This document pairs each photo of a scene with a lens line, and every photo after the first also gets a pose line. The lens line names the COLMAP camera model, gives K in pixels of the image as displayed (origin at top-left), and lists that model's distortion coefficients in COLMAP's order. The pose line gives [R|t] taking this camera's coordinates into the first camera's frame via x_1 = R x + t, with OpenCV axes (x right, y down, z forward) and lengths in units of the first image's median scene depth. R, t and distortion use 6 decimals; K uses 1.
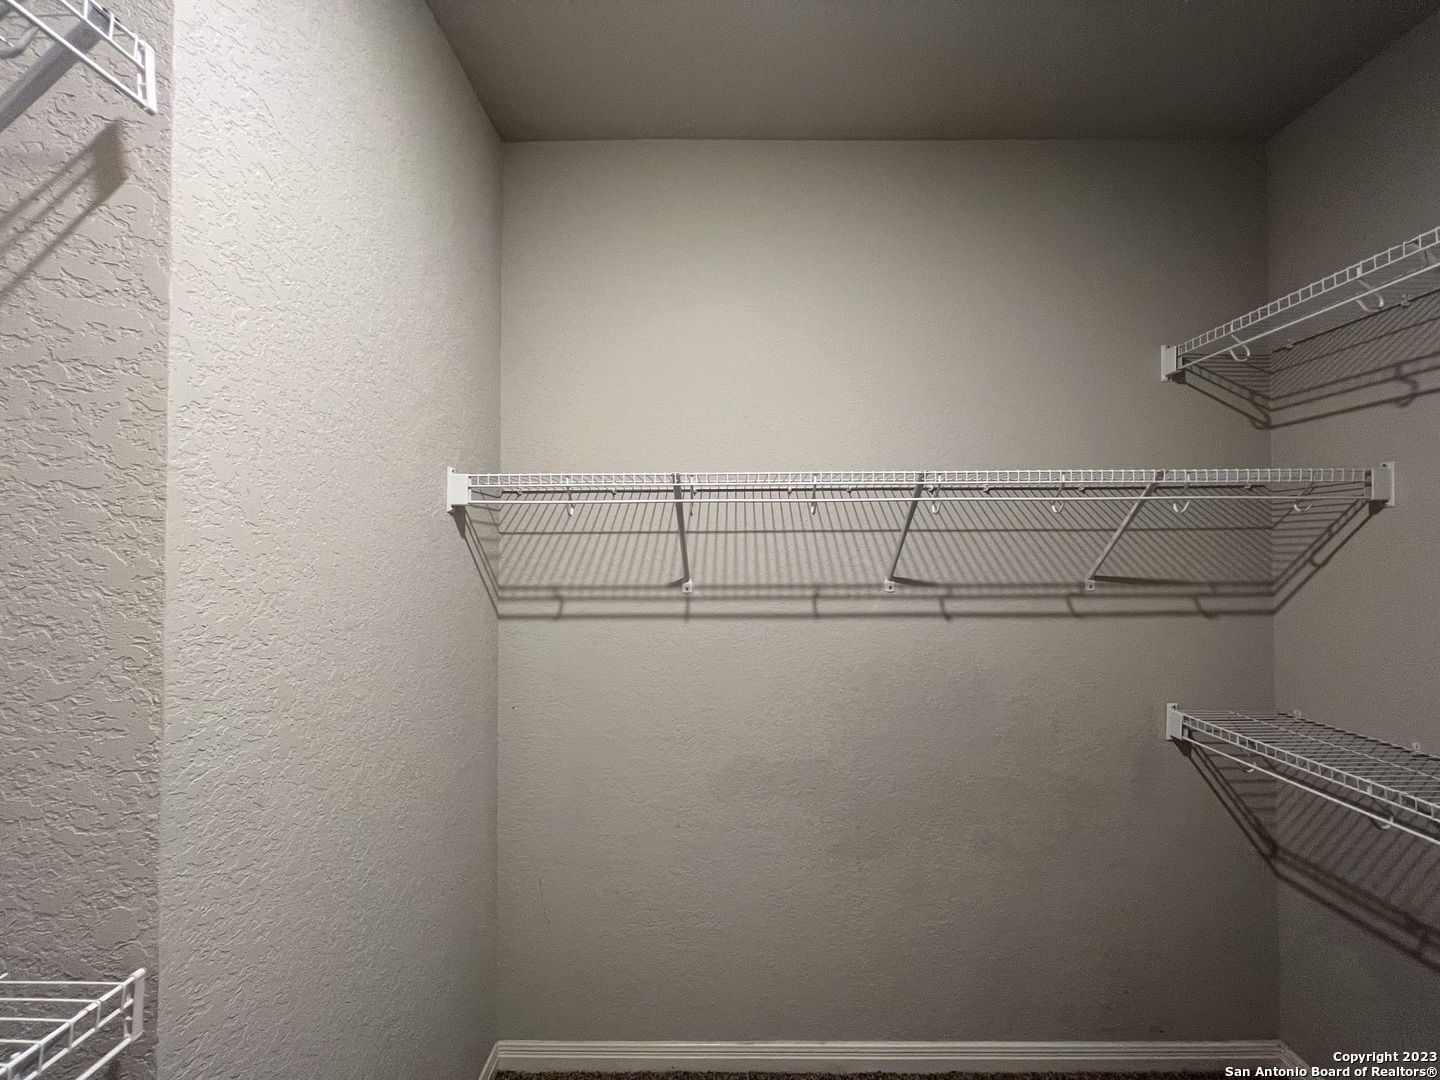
lens RADIAL K [[574.8, 0, 722.6], [0, 574.8, 542.1], [0, 0, 1]] dist [-0.000070, 0.000071]
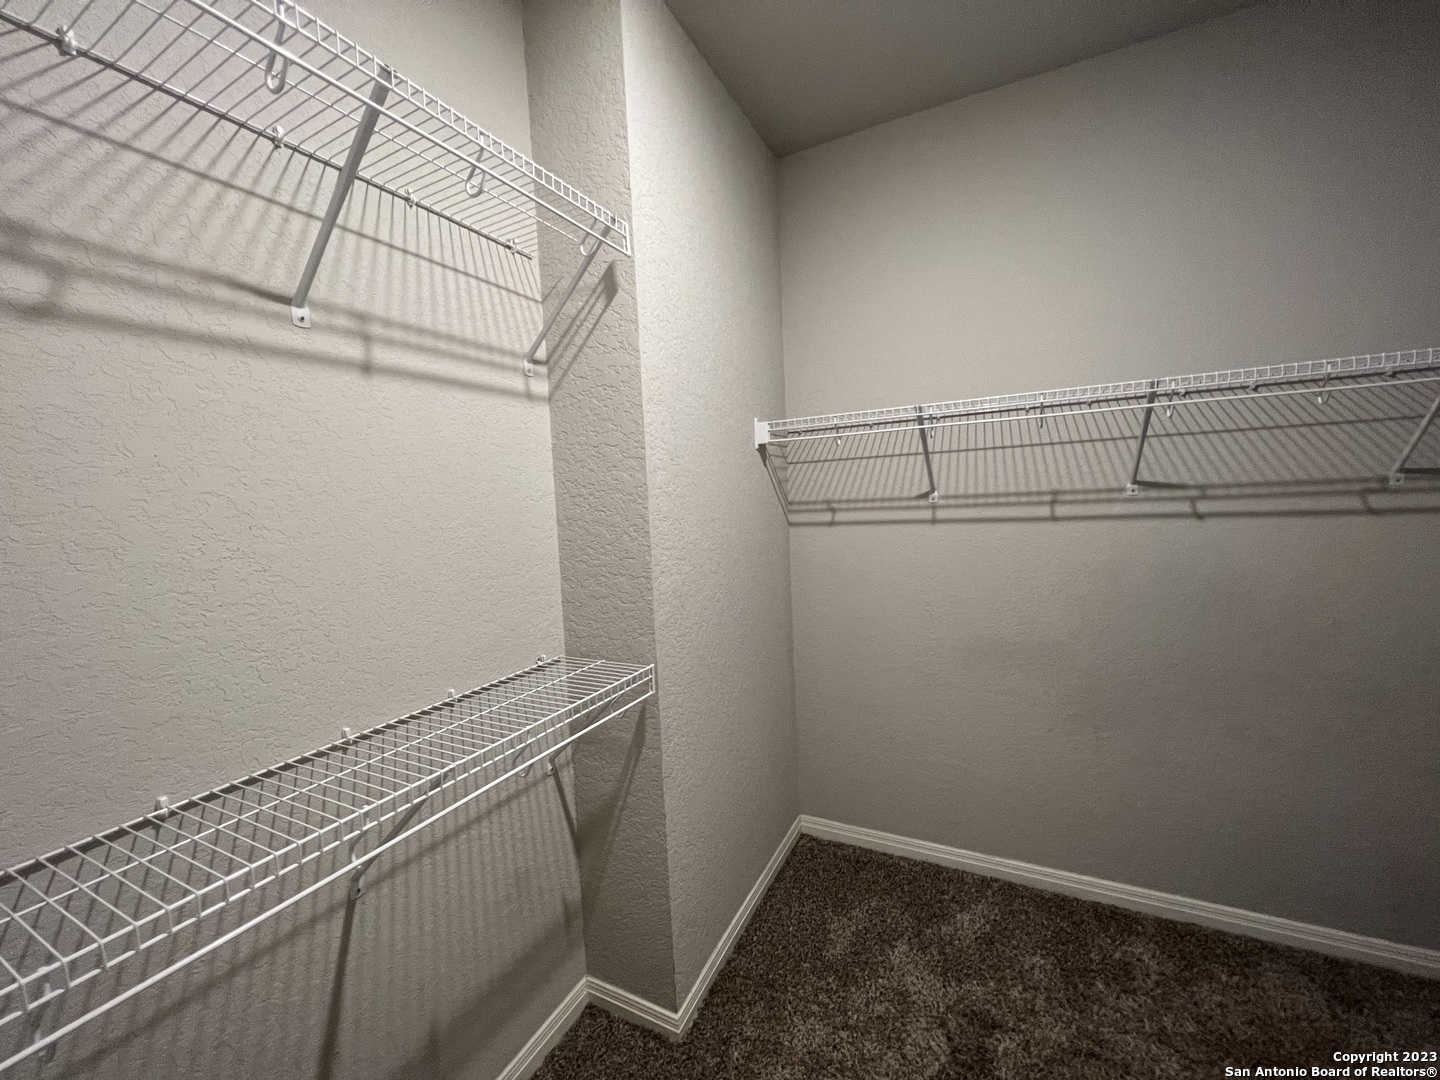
lens RADIAL K [[574.8, 0, 720.8], [0, 574.8, 539.0], [0, 0, 1]] dist [-0.000070, 0.000071]
pose [[0.895474, -0.005455, -0.445080, 0.083799], [0.051026, 0.994591, 0.090472, 0.033860], [0.442179, -0.103726, 0.890909, -0.329092]]
